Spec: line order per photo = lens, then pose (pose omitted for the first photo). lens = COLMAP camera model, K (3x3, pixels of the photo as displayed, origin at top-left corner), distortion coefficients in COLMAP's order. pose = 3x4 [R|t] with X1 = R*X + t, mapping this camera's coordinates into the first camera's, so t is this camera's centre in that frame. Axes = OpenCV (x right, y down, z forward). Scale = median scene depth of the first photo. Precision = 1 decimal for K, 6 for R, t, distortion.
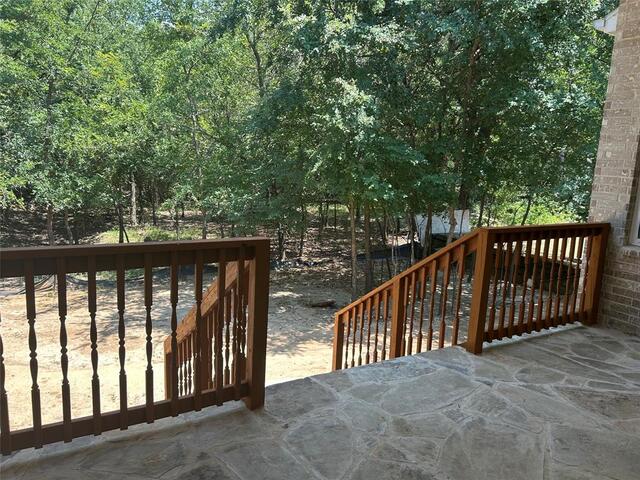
lens RADIAL K [[476.3, 0, 320.0], [0, 476.3, 240.0], [0, 0, 1]] dist [0.052052, -0.064704]
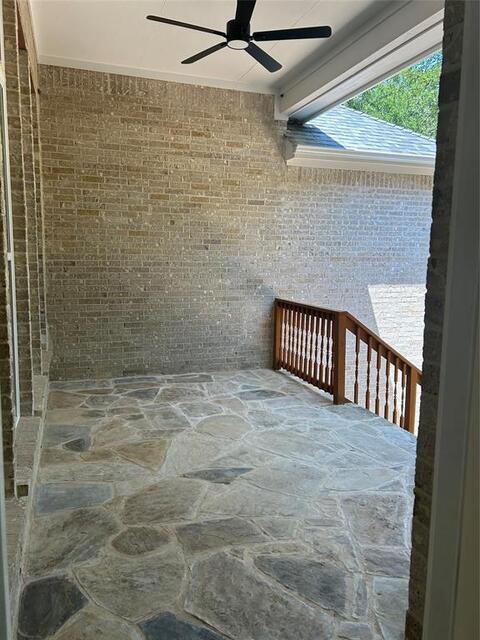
lens RADIAL K [[476.3, 0, 235.8], [0, 476.3, 327.5], [0, 0, 1]] dist [0.052052, -0.064704]
pose [[-0.211356, 0.089225, -0.973328, 1.742965], [-0.193390, 0.972320, 0.131126, -0.098892], [0.958086, 0.215946, -0.188251, 0.948514]]
